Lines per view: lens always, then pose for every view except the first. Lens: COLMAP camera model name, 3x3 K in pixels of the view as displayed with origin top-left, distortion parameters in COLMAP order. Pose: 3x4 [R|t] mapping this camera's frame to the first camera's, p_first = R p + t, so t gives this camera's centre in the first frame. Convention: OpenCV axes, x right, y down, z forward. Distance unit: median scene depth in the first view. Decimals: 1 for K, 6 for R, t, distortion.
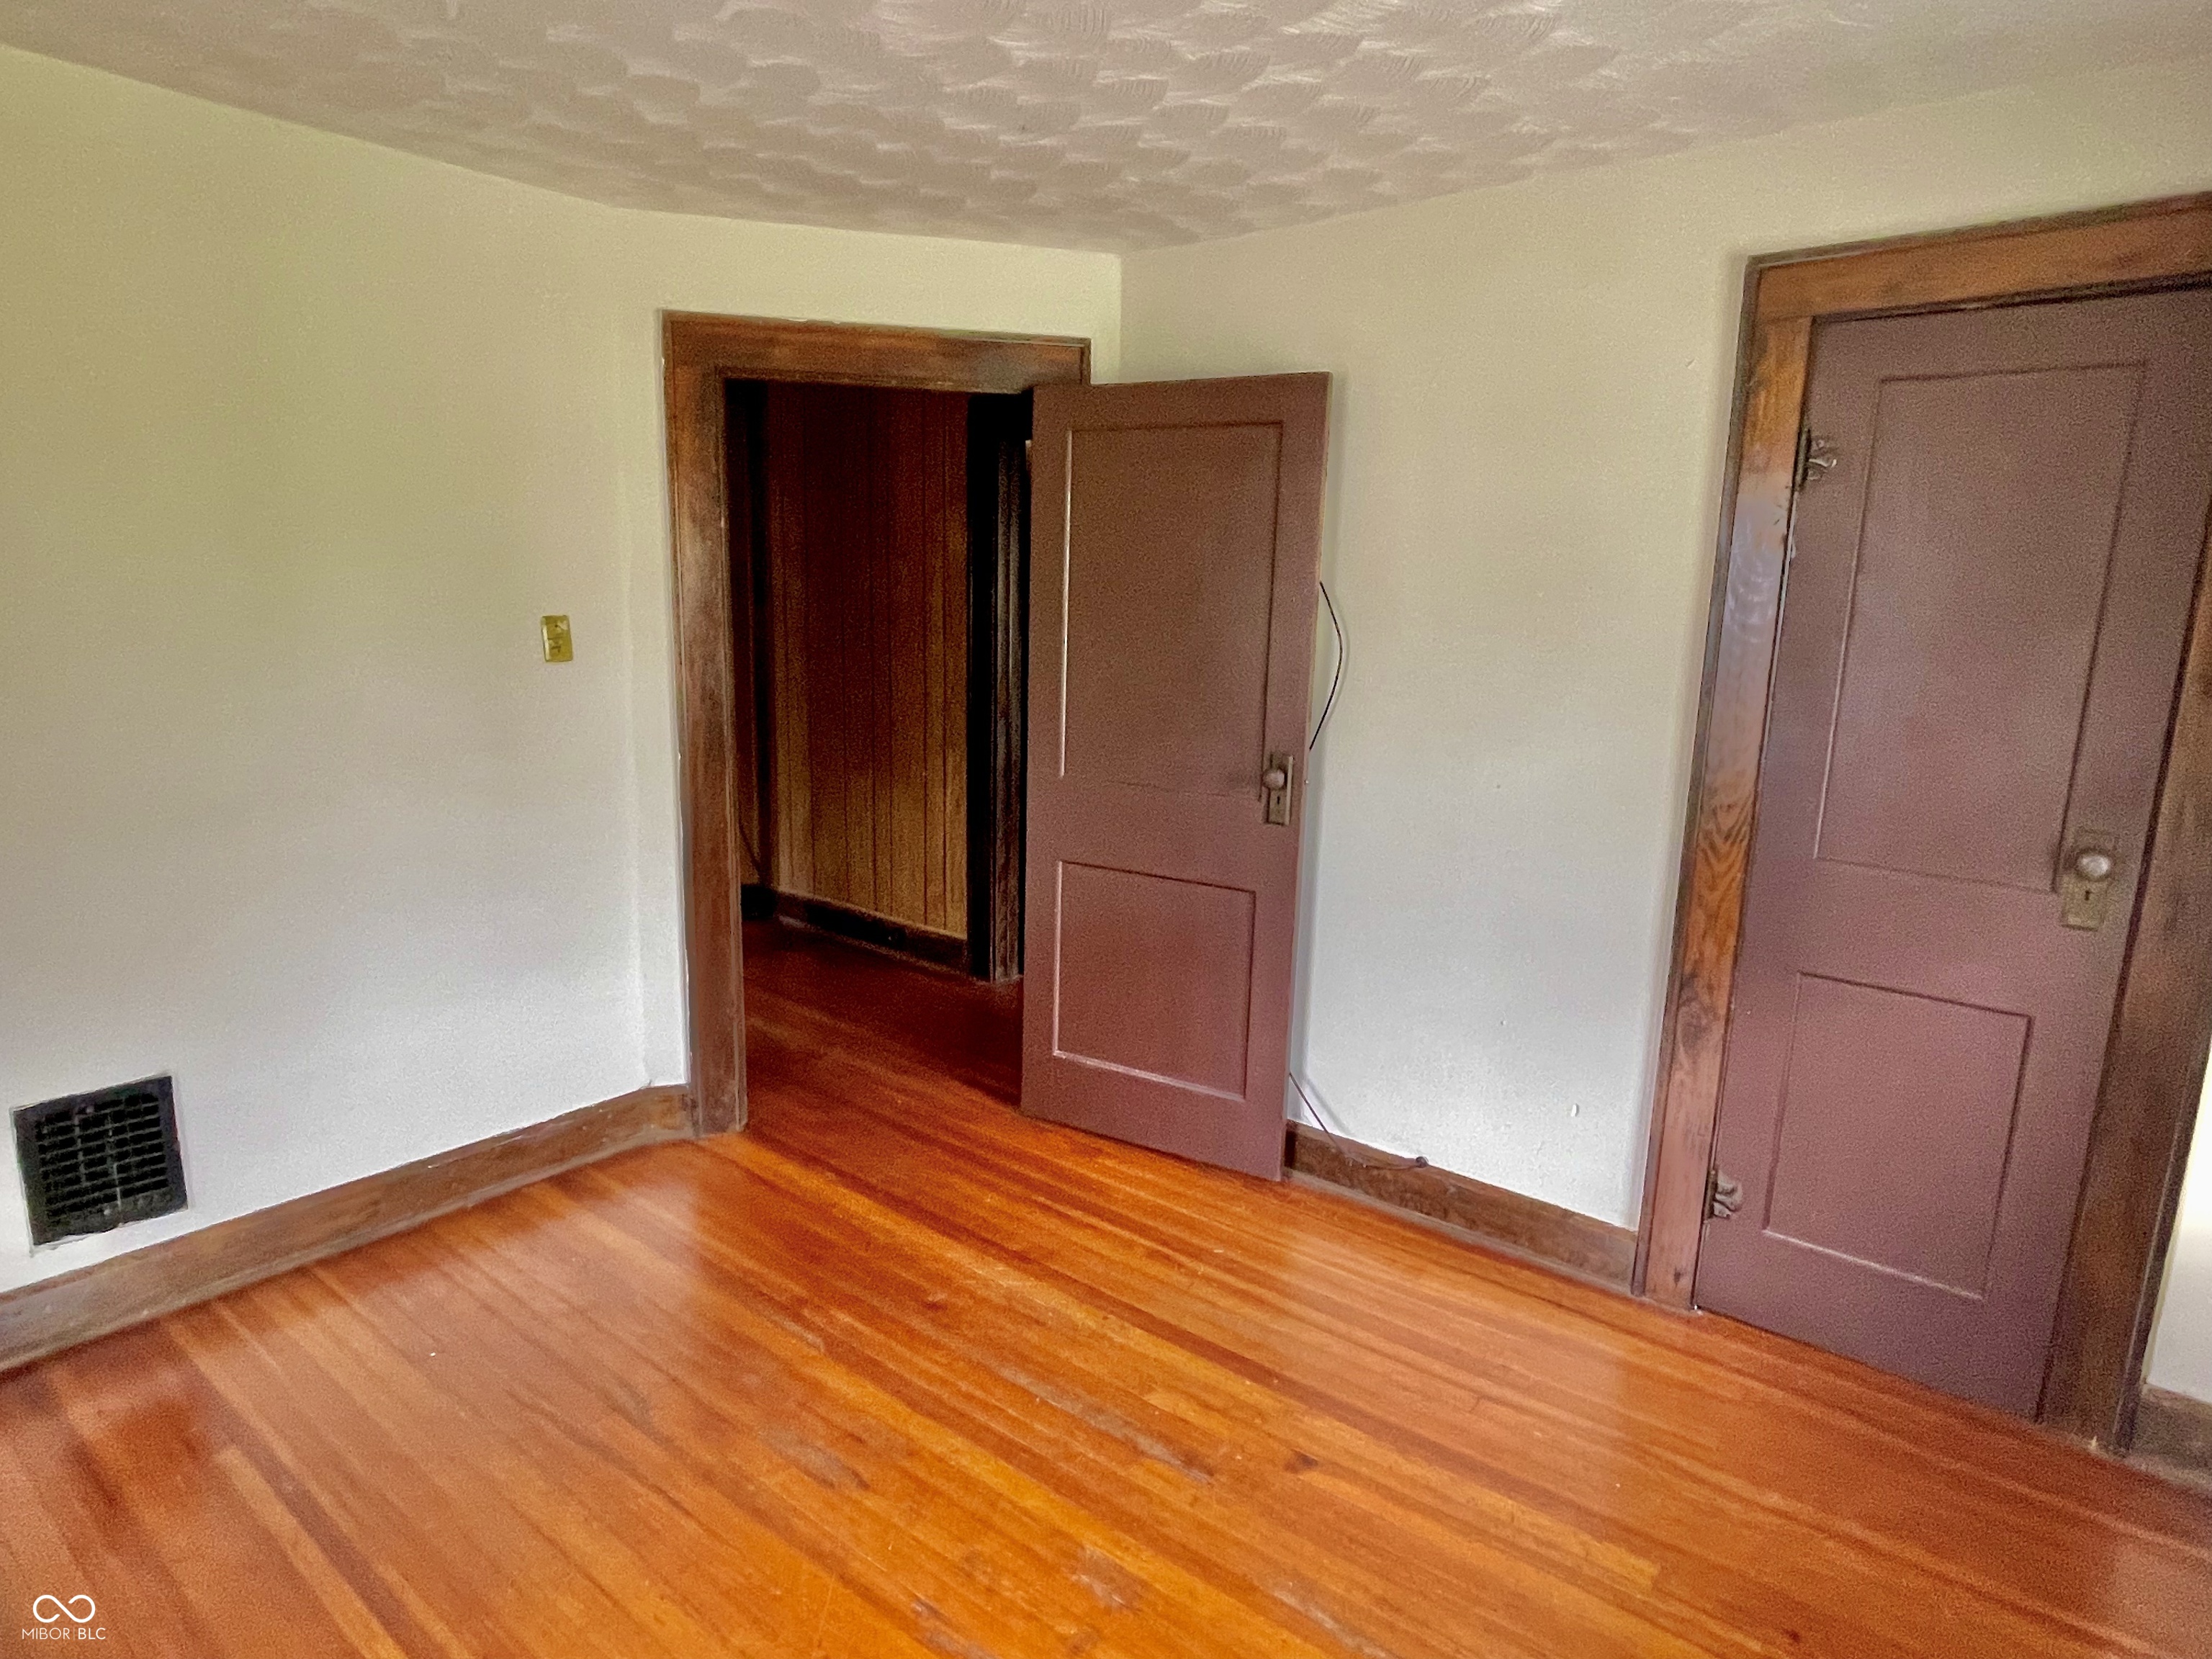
lens RADIAL K [[1261.8, 0, 1106.5], [0, 1261.8, 830.4], [0, 0, 1]] dist [0.002336, -0.001093]
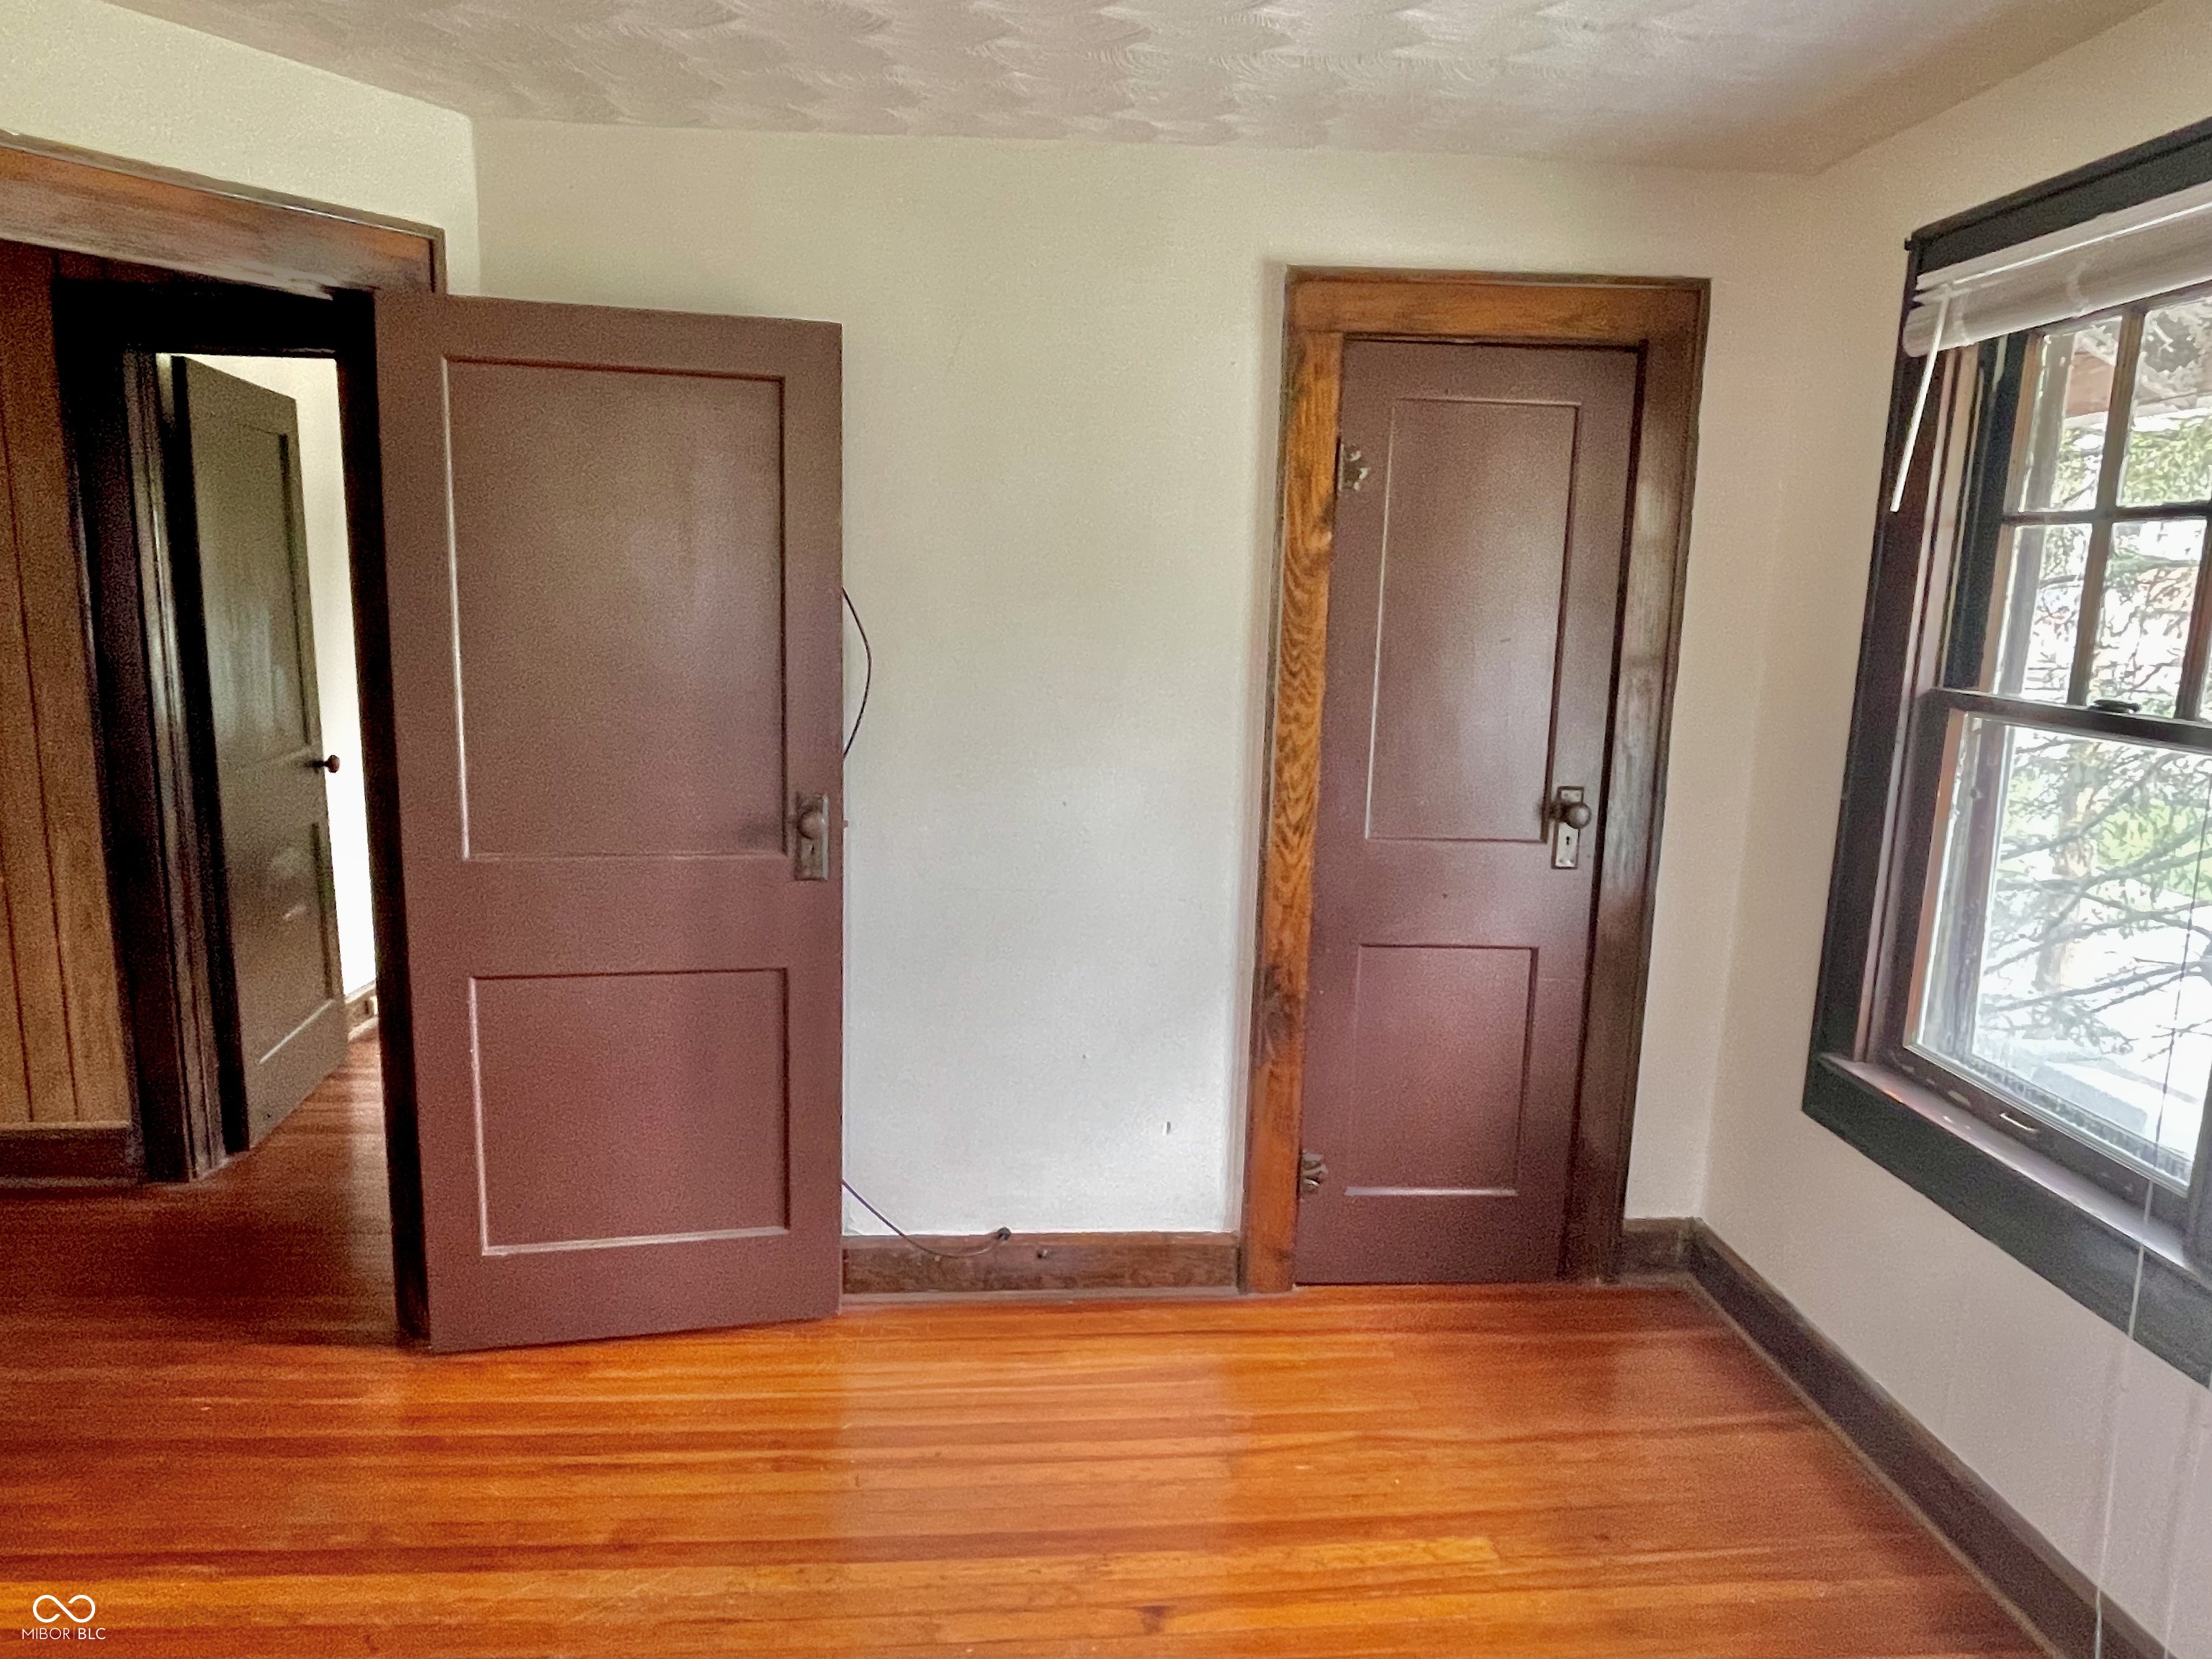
lens RADIAL K [[1403.2, 0, 1107.2], [0, 1403.2, 825.5], [0, 0, 1]] dist [0.028247, -0.044109]
pose [[0.734498, -0.124480, 0.667096, -0.338211], [0.124739, 0.991048, 0.047587, -0.062017], [-0.667047, 0.048260, 0.743450, 0.218158]]
